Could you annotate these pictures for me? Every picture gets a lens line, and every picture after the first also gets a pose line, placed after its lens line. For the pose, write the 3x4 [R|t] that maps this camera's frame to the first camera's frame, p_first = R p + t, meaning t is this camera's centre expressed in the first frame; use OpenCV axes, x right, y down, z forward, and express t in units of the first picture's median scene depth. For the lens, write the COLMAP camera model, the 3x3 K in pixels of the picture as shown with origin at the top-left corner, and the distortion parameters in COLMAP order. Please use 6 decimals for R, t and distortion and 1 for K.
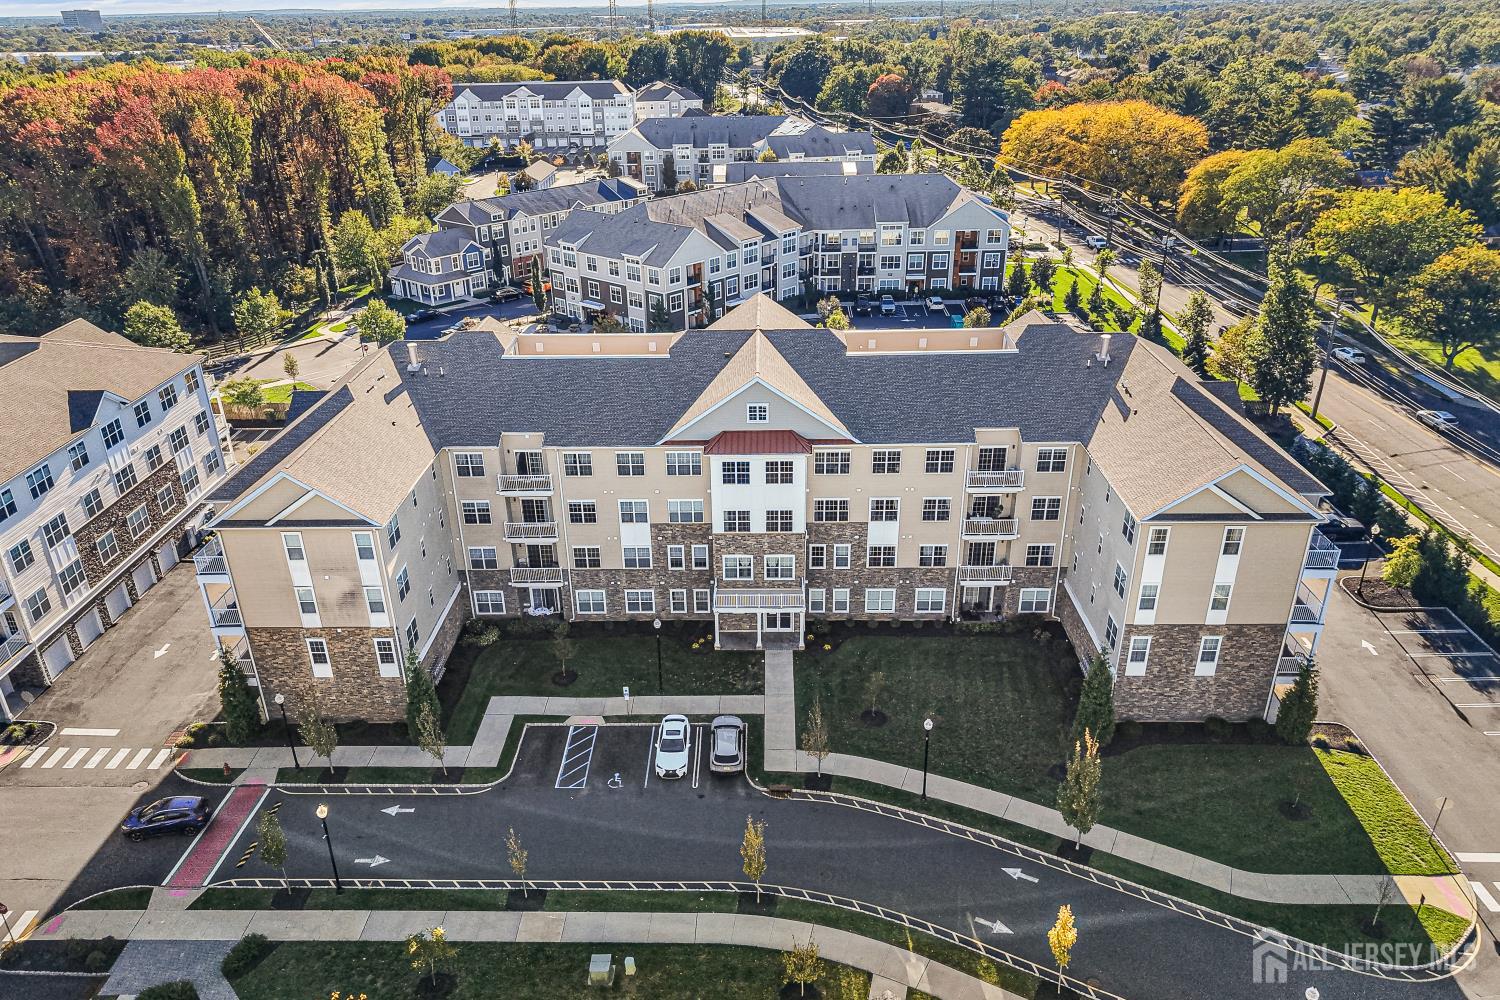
lens RADIAL K [[1067.8, 0, 728.2], [0, 1067.8, 524.0], [0, 0, 1]] dist [0.024287, -0.009037]
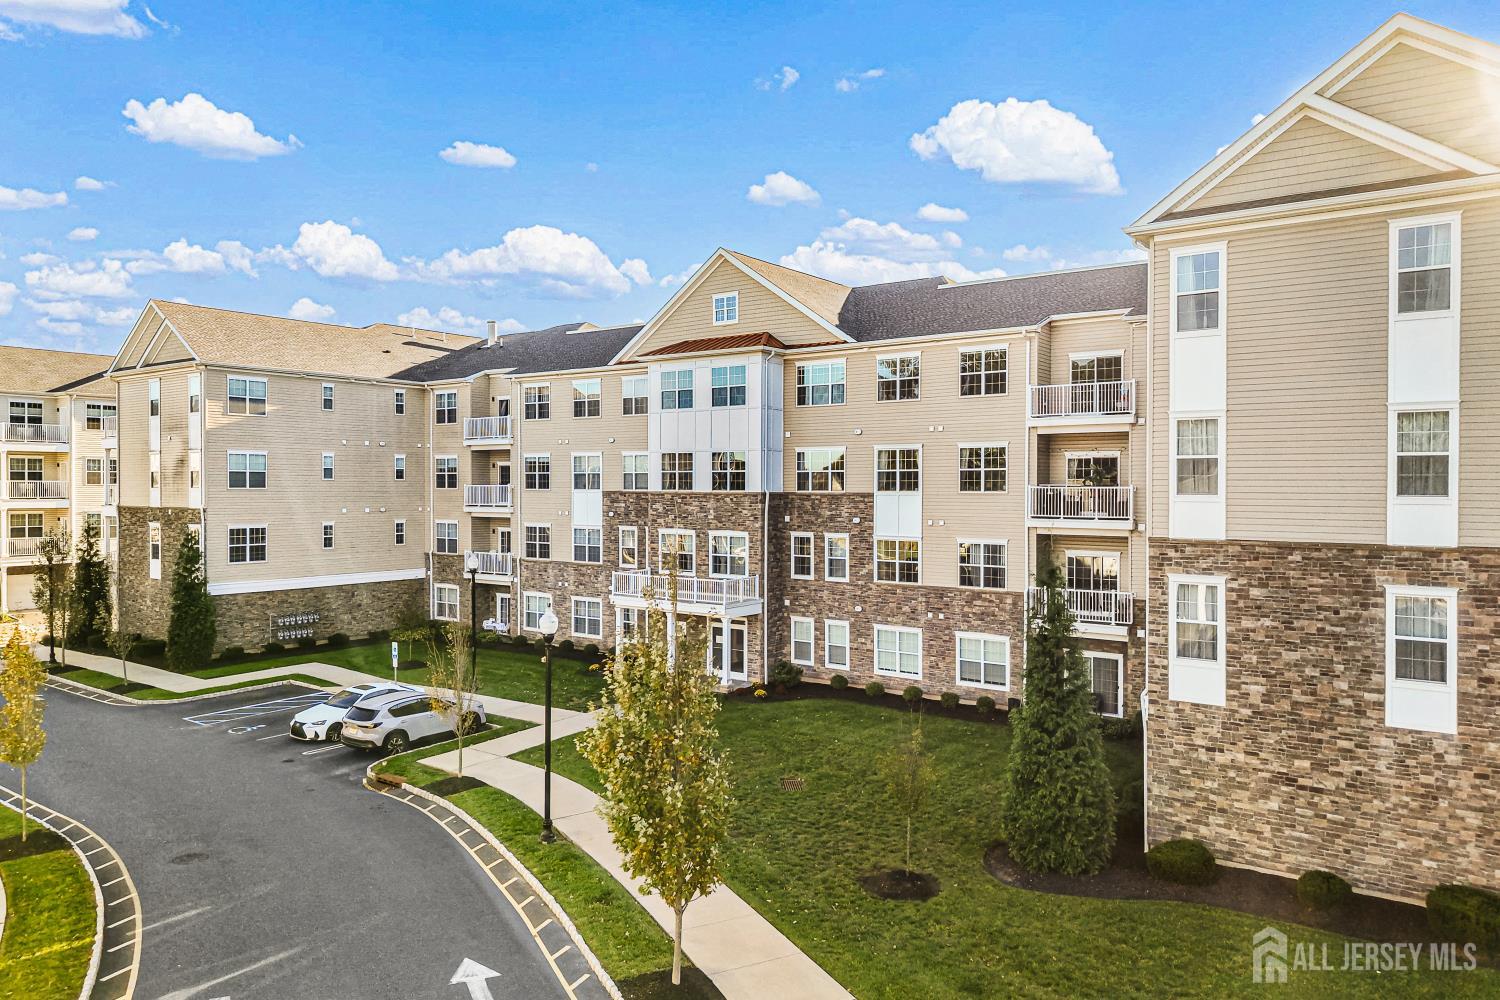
lens RADIAL K [[1034.4, 0, 751.4], [0, 1034.4, 491.6], [0, 0, 1]] dist [0.004004, 0.002579]
pose [[0.820593, 0.027099, -0.570870, 0.397875], [-0.268562, 0.900003, -0.343320, 0.208826], [0.504481, 0.435040, 0.745814, 0.551767]]
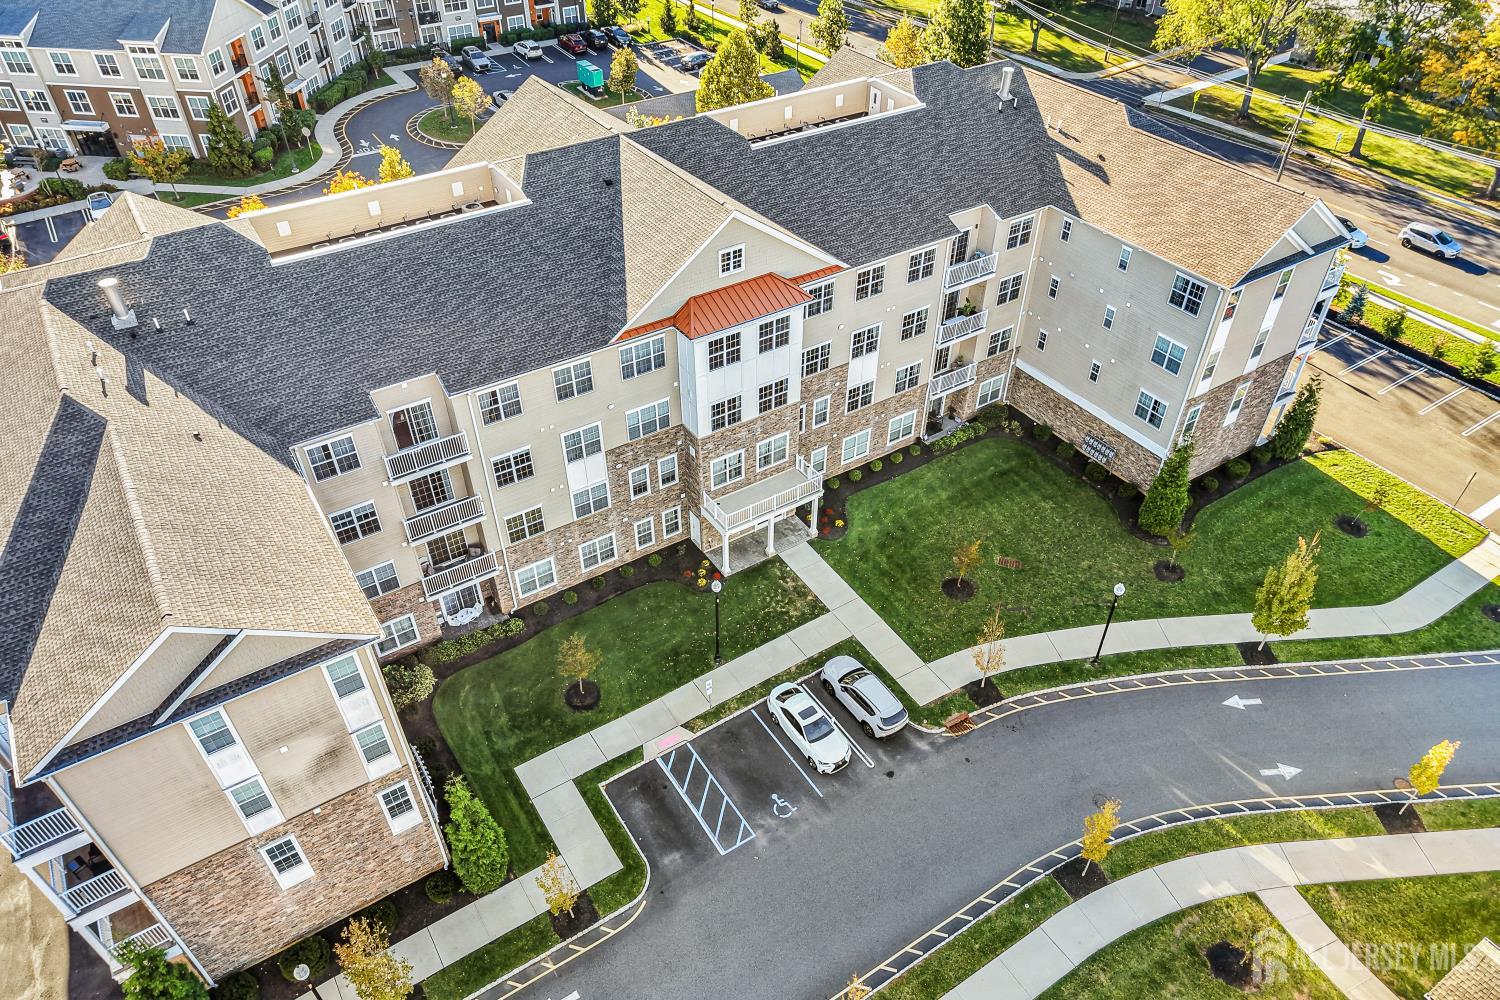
lens RADIAL K [[1003.9, 0, 749.2], [0, 1003.9, 545.7], [0, 0, 1]] dist [0.014876, -0.002946]
pose [[0.822580, -0.366193, 0.435046, -0.312152], [0.234763, 0.915500, 0.326720, -0.140616], [-0.517928, -0.166620, 0.839040, 0.382514]]
